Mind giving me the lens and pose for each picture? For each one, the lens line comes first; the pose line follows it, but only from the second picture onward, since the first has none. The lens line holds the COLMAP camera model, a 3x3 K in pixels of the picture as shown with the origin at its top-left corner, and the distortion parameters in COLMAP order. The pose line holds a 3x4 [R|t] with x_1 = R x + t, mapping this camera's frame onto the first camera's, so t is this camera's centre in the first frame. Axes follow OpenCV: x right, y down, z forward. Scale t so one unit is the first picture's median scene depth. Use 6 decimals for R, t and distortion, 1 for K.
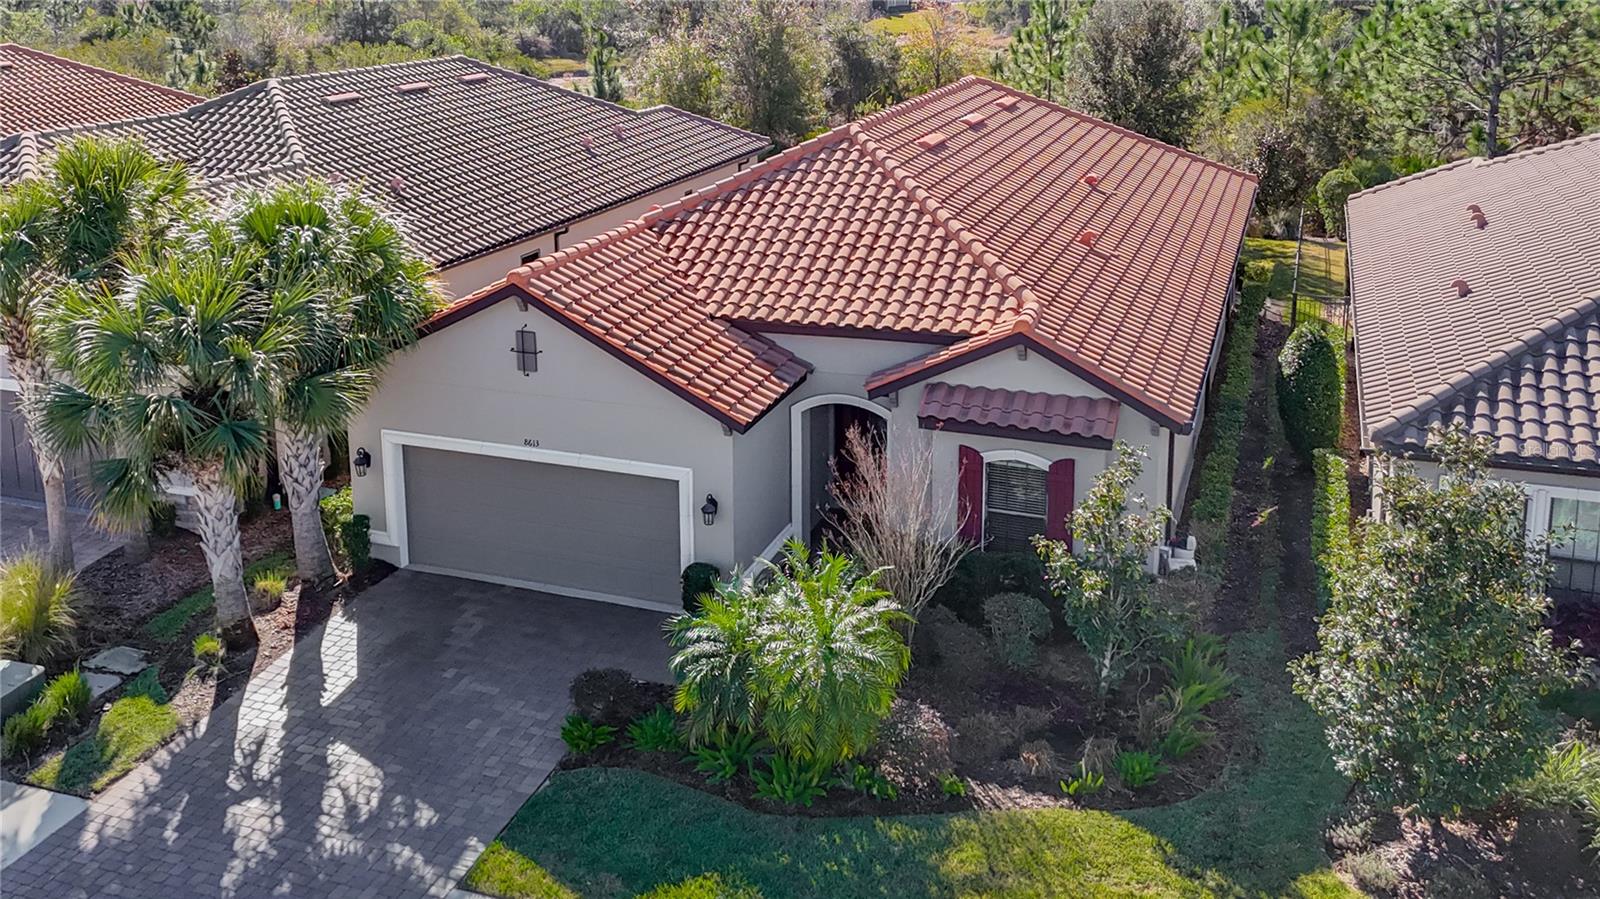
lens RADIAL K [[1329.5, 0, 800.8], [0, 1329.5, 348.0], [0, 0, 1]] dist [0.042112, -0.000787]
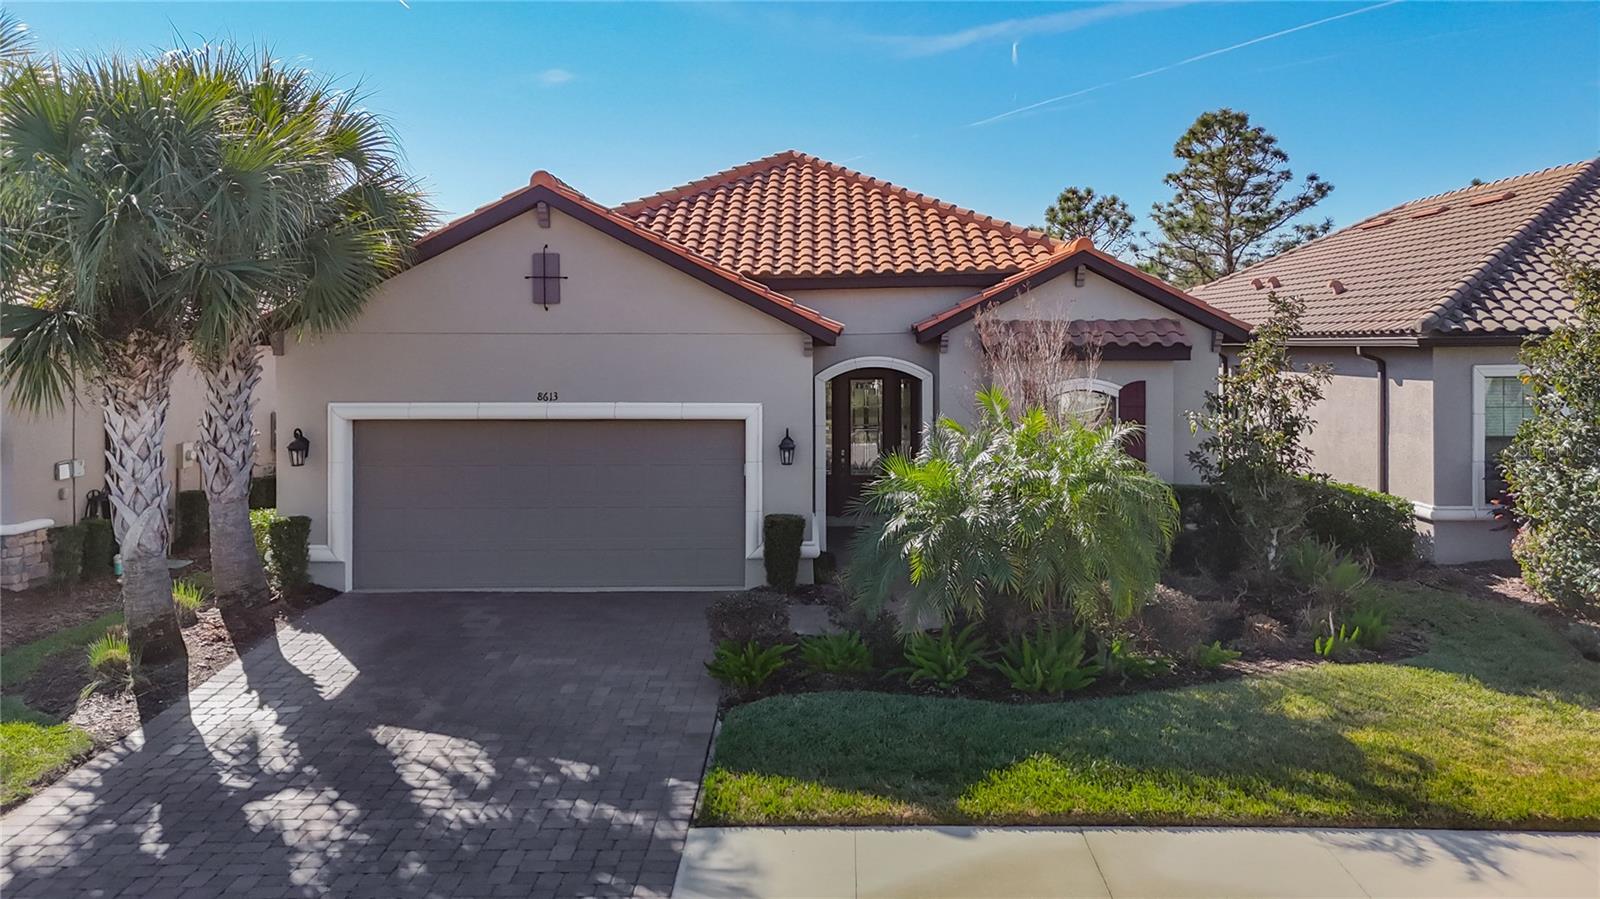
lens RADIAL K [[1117.2, 0, 803.3], [0, 1117.2, 419.8], [0, 0, 1]] dist [0.028606, -0.001620]
pose [[0.940537, -0.018984, 0.339161, -0.310516], [0.095497, 0.972947, -0.210368, 0.263816], [-0.325992, 0.230248, 0.916905, 0.349422]]
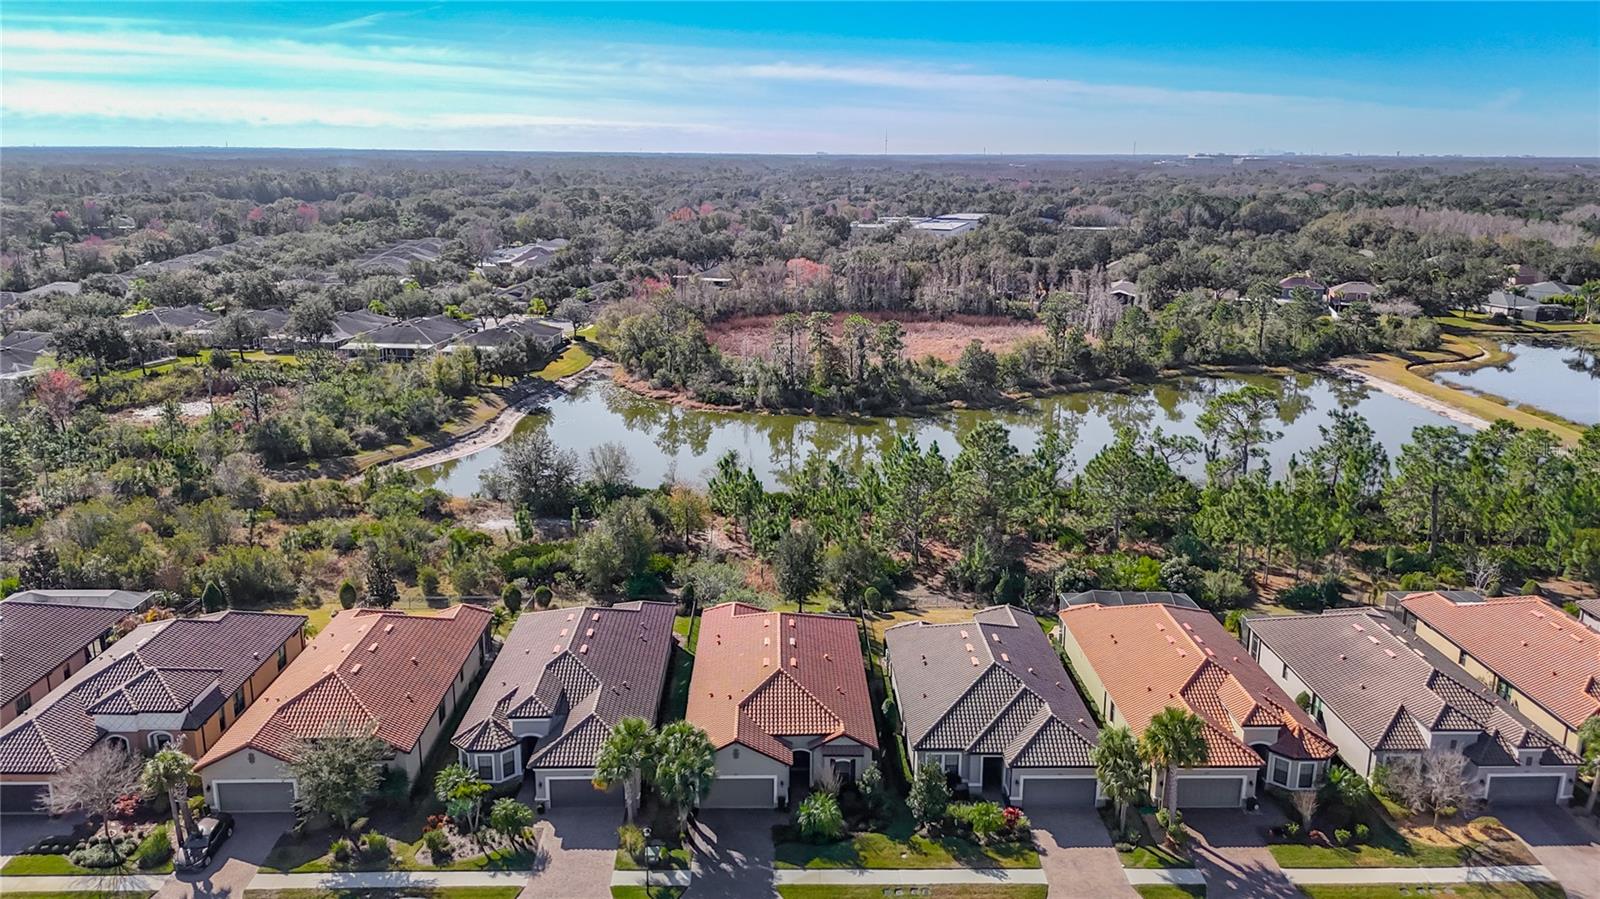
lens RADIAL K [[1329.5, 0, 800.8], [0, 1329.5, 348.0], [0, 0, 1]] dist [0.042112, -0.000787]
pose [[0.927911, -0.054171, 0.368845, -1.652443], [0.077565, 0.995788, -0.048883, -1.161095], [-0.364644, 0.073968, 0.928204, -3.442332]]
